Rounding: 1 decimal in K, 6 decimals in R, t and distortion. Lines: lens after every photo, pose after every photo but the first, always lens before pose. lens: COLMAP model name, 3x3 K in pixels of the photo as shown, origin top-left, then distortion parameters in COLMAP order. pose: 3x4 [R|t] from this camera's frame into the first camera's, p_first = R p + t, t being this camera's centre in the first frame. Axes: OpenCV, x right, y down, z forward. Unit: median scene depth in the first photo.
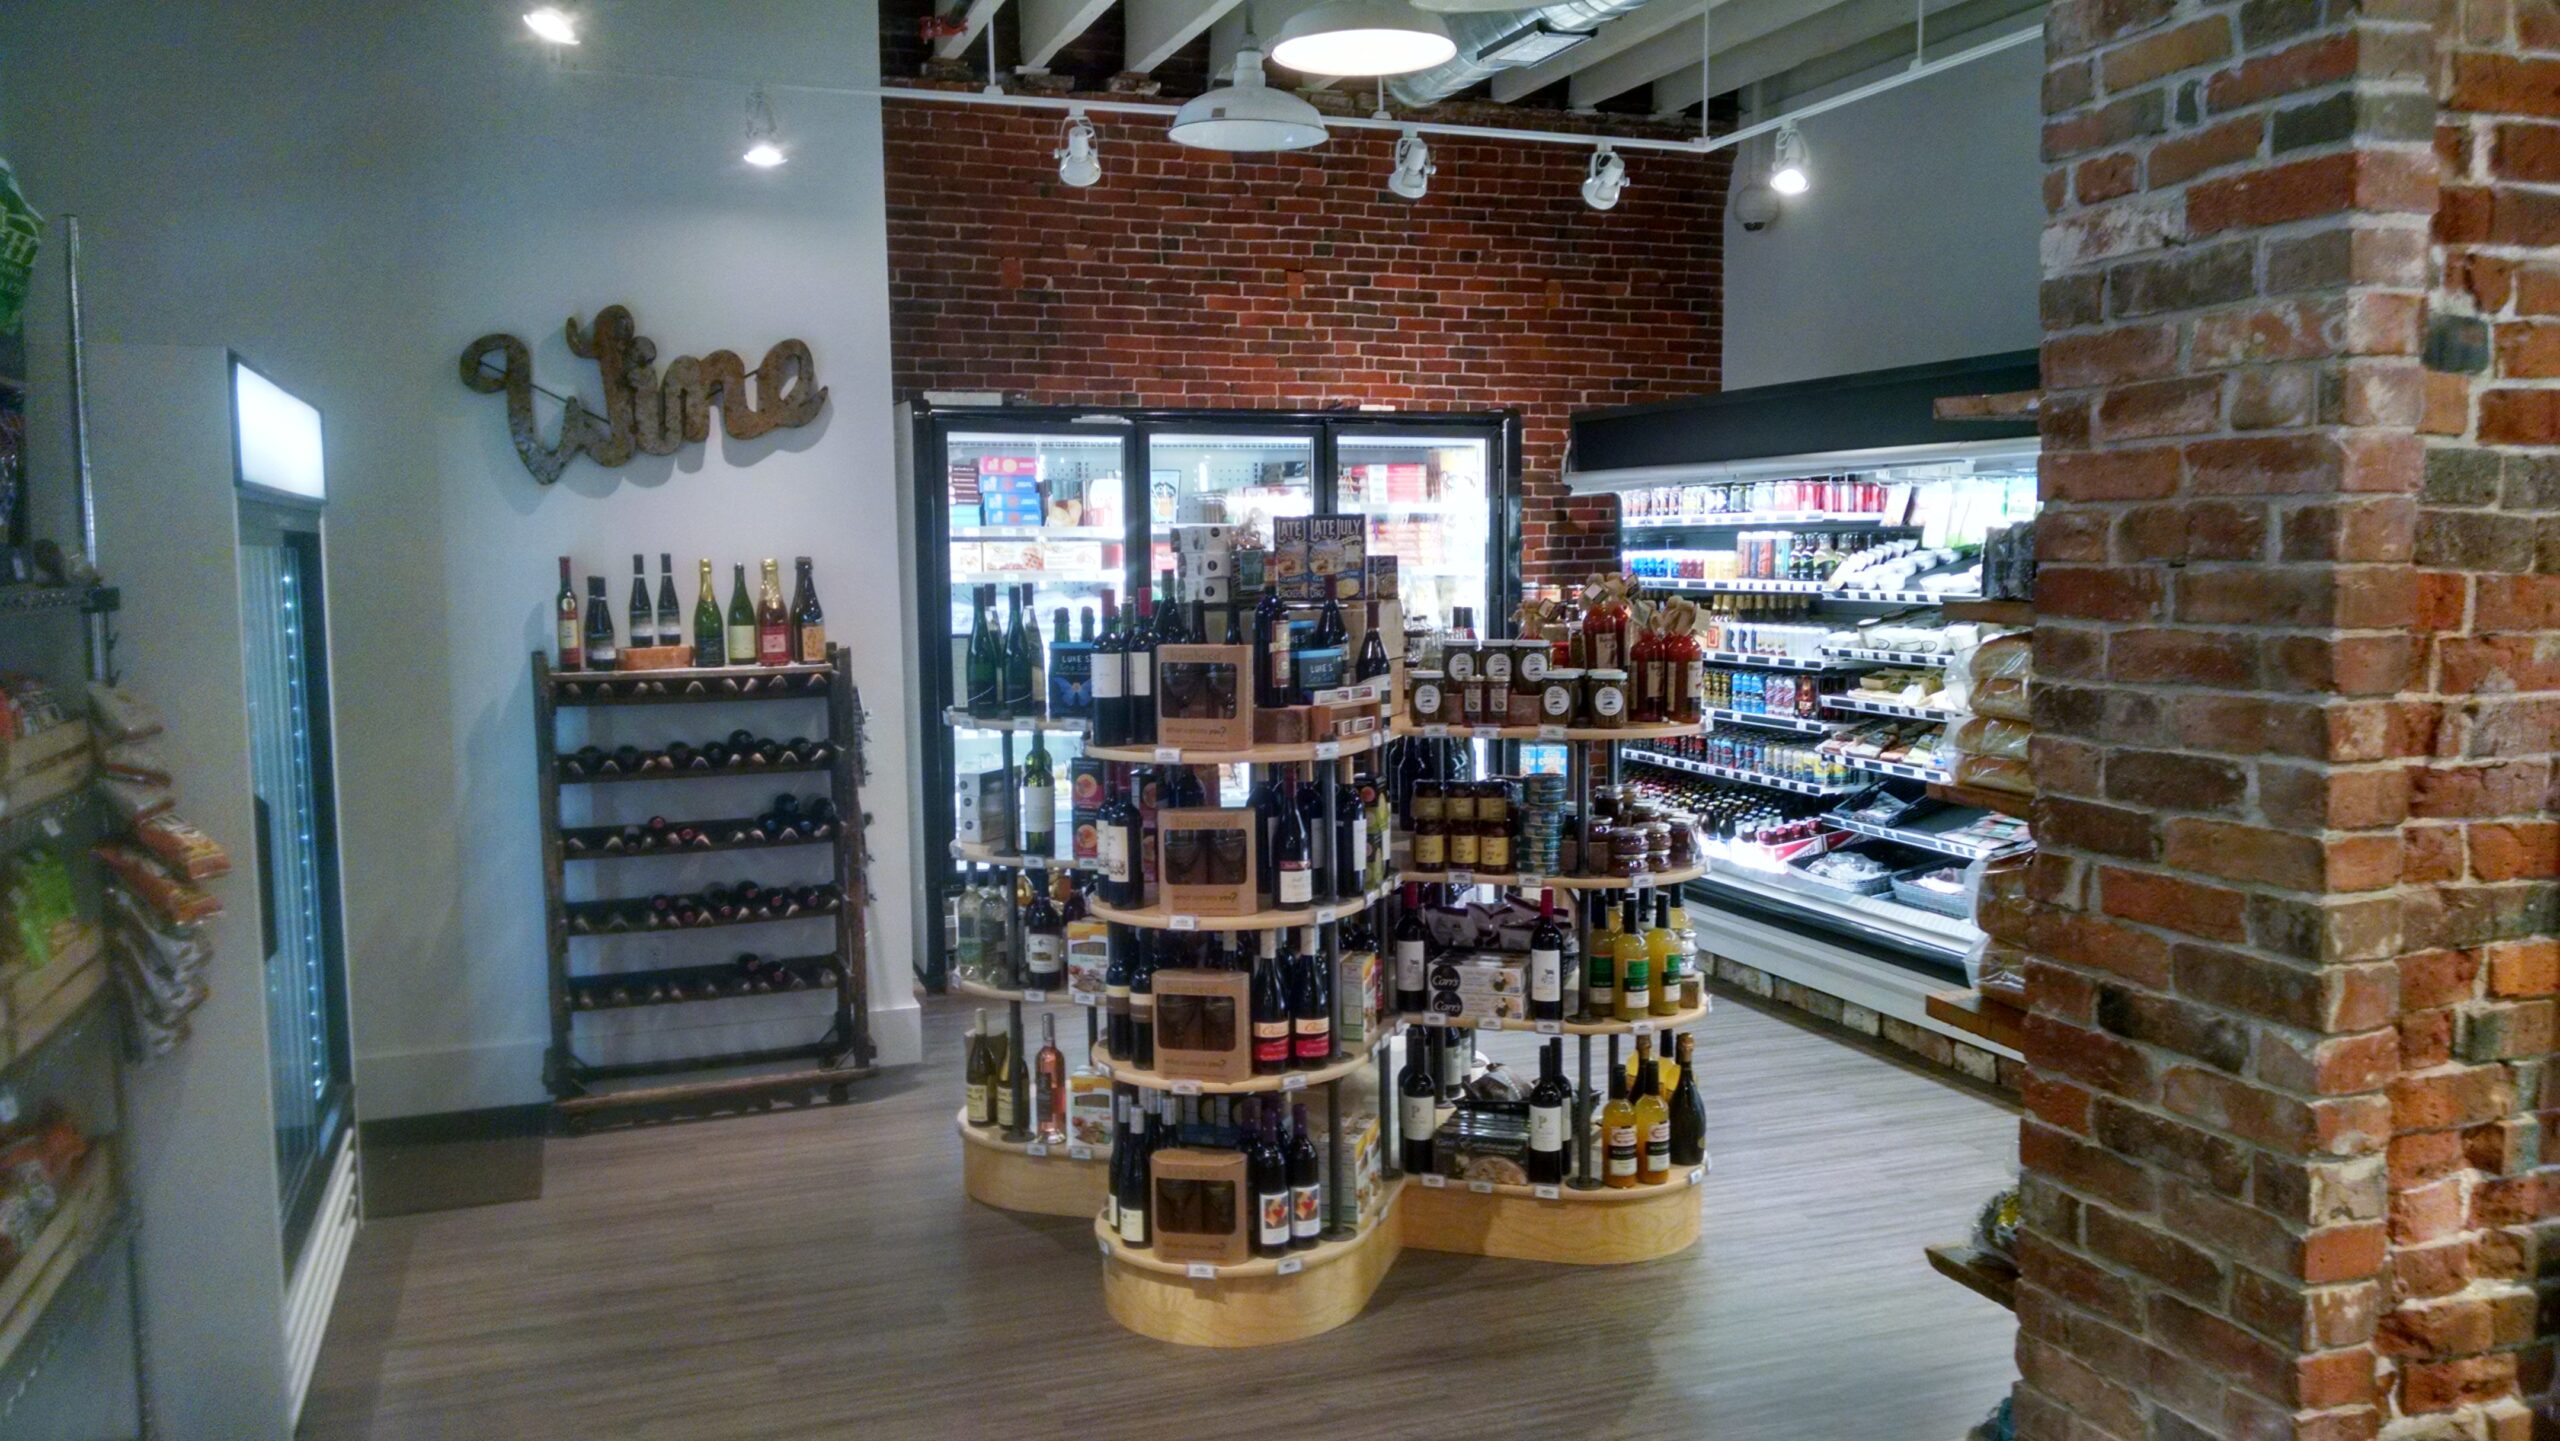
lens RADIAL K [[1923.4, 0, 1259.9], [0, 1923.4, 725.5], [0, 0, 1]] dist [0.030733, -0.066023]
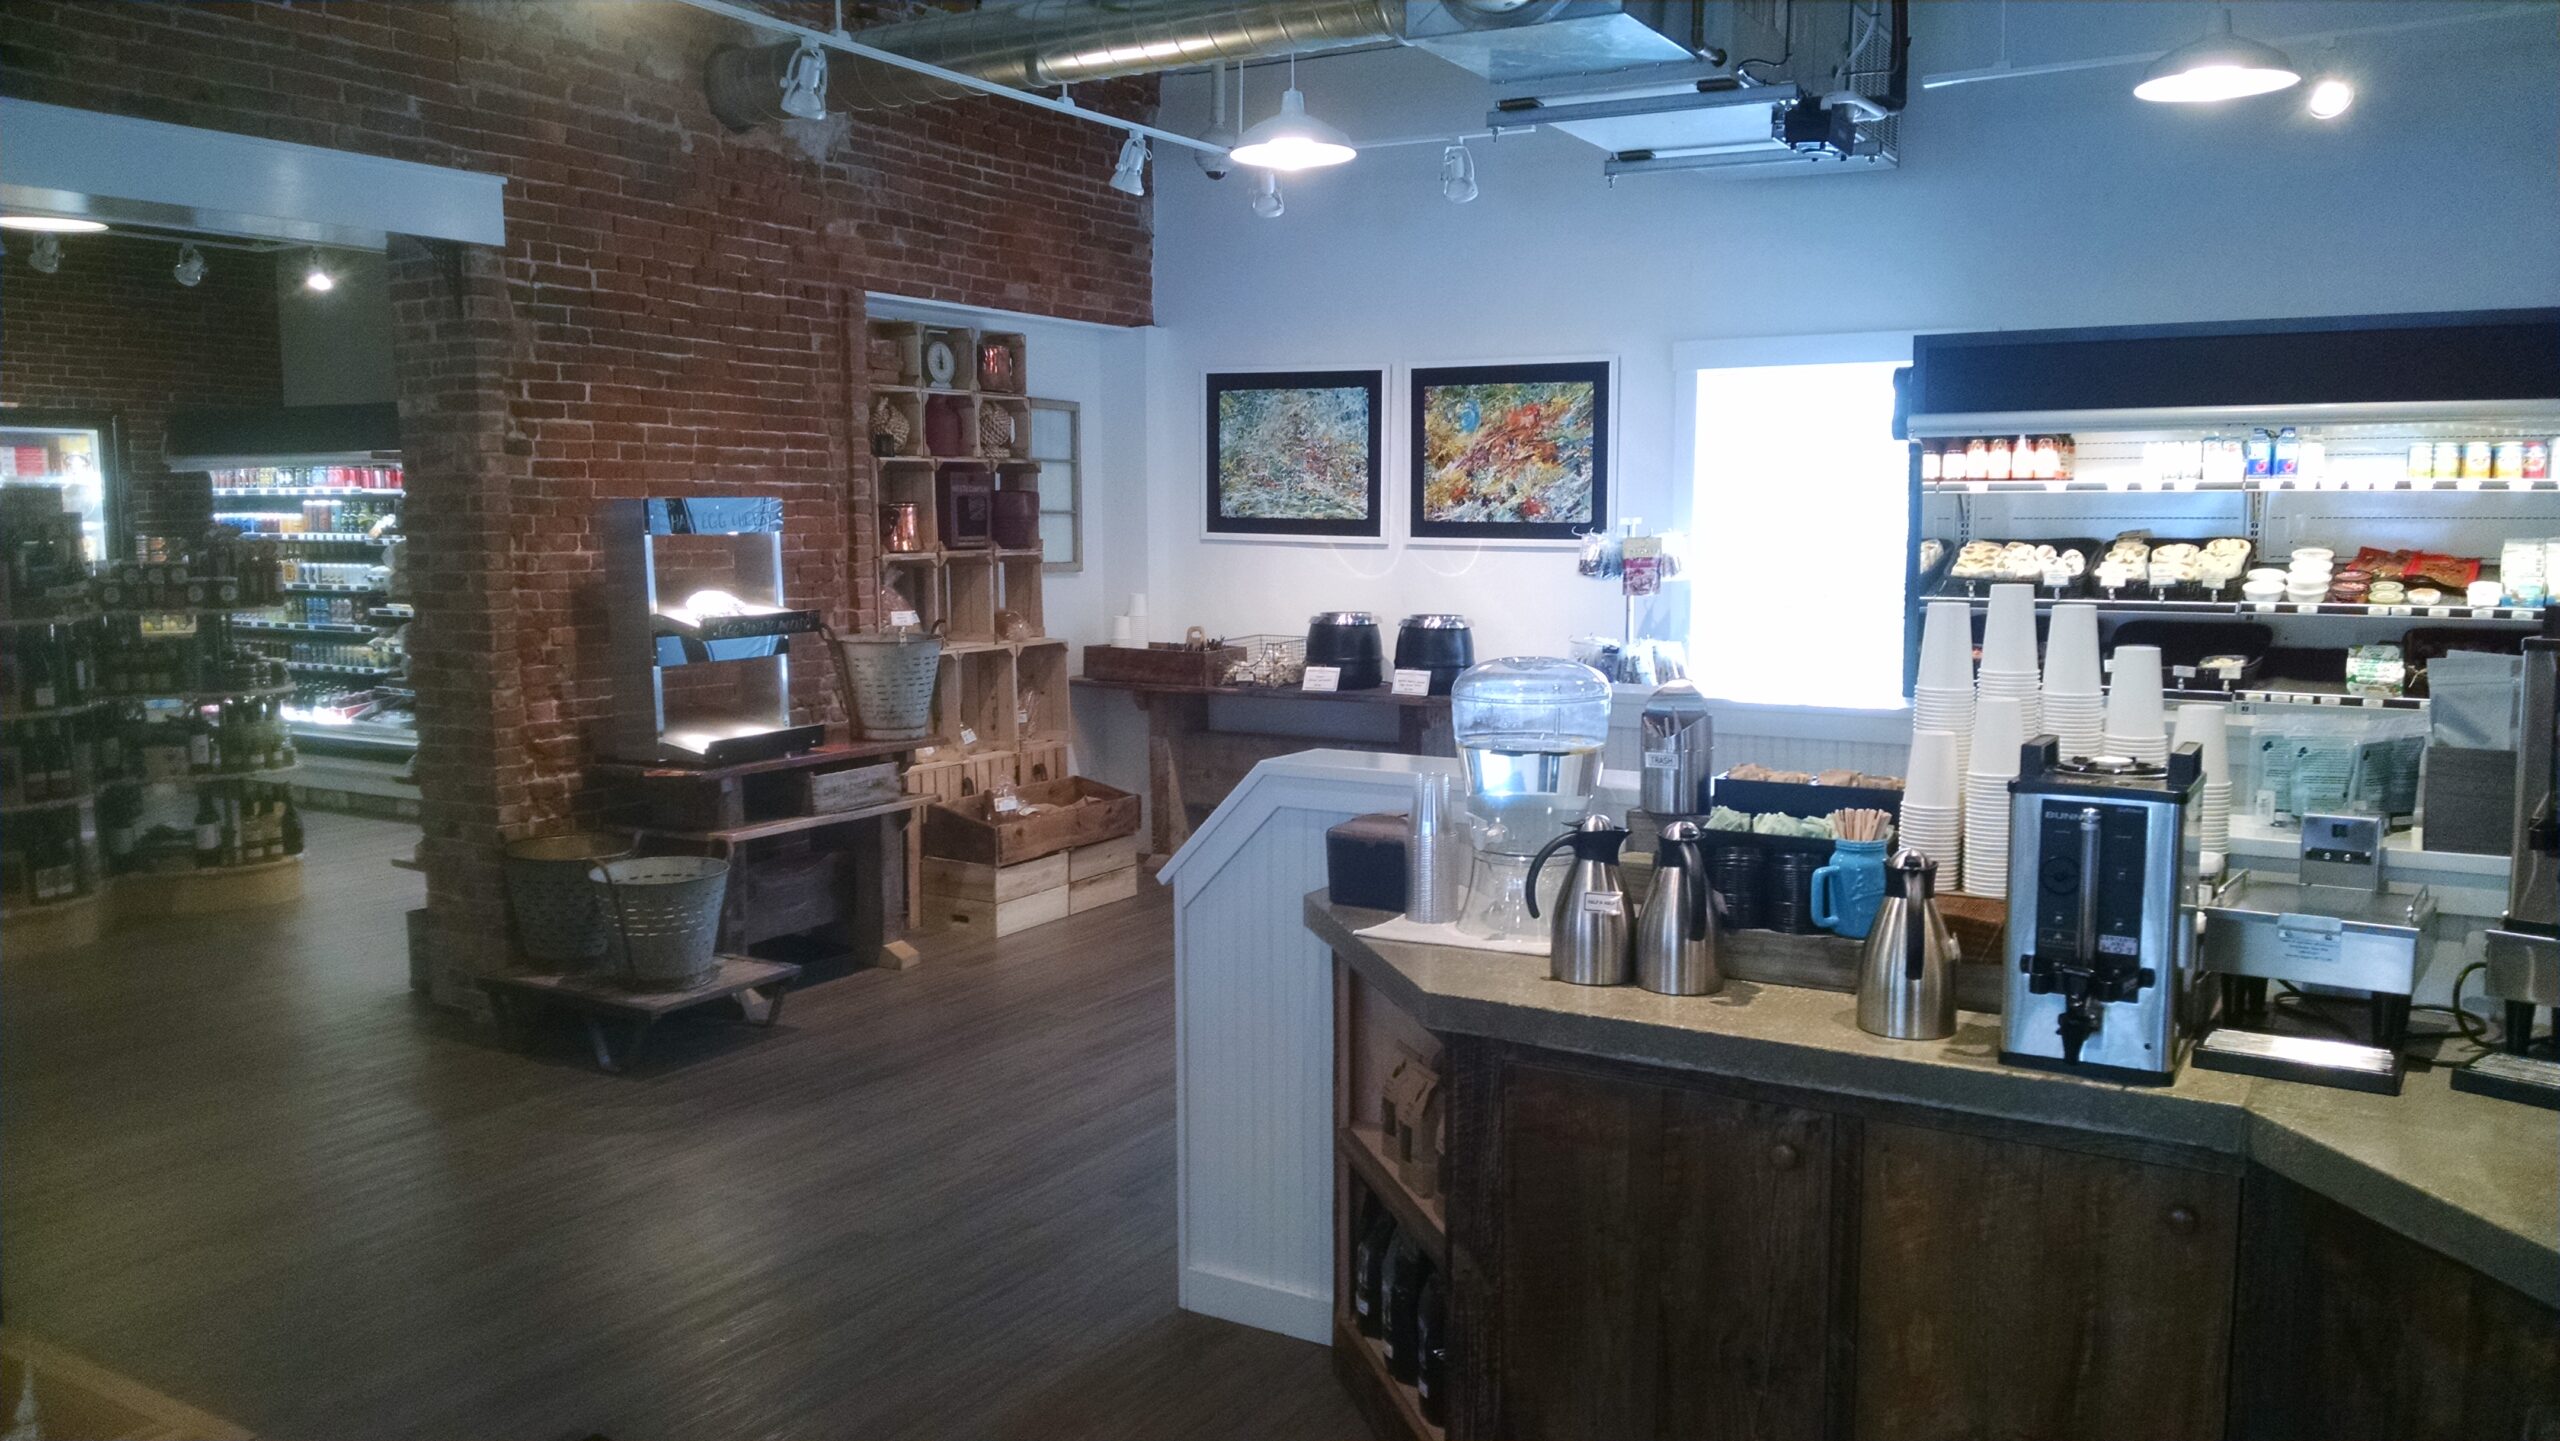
lens RADIAL K [[1923.4, 0, 1292.7], [0, 1923.4, 735.1], [0, 0, 1]] dist [0.030733, -0.066023]
pose [[0.759506, -0.066836, 0.647057, -0.229938], [0.053953, 0.997753, 0.039732, 0.097509], [-0.648258, 0.004734, 0.761406, -0.980601]]
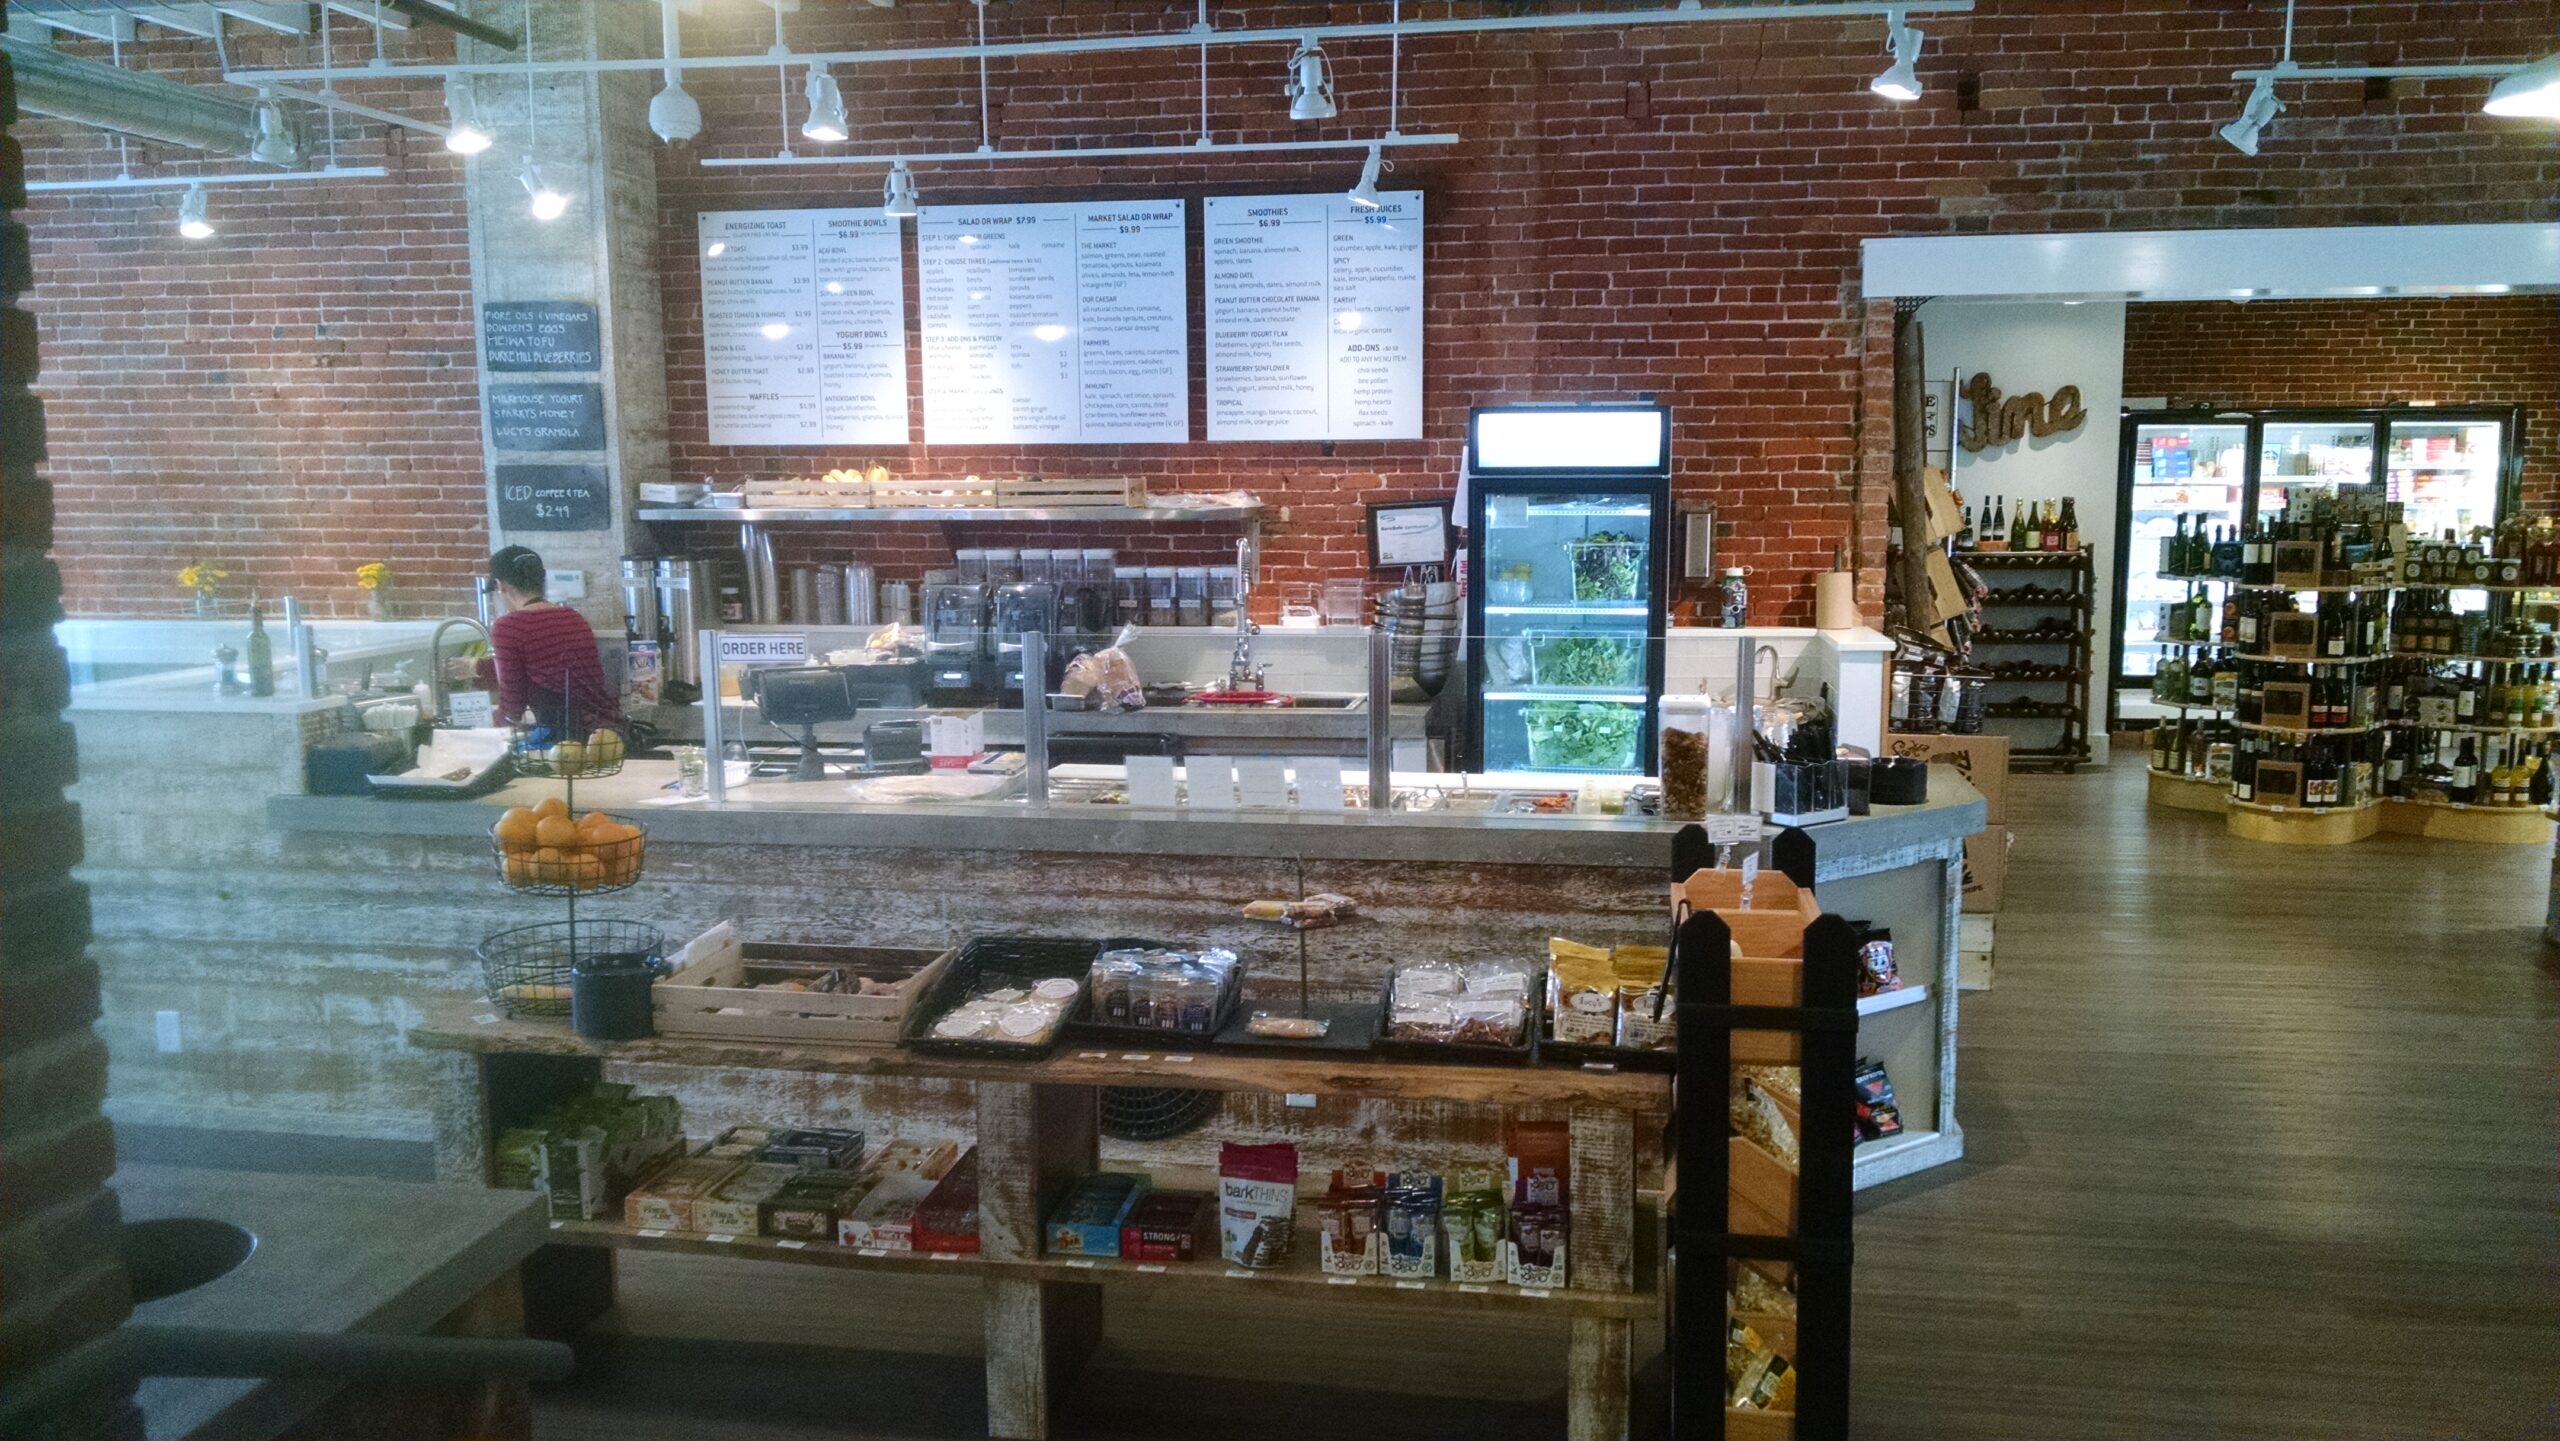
lens RADIAL K [[1923.4, 0, 1287.7], [0, 1923.4, 747.5], [0, 0, 1]] dist [0.030733, -0.066023]
pose [[0.879977, 0.070350, -0.469778, 0.007097], [-0.044479, 0.996830, 0.065961, 0.093555], [0.472929, -0.037149, 0.880317, -1.435652]]
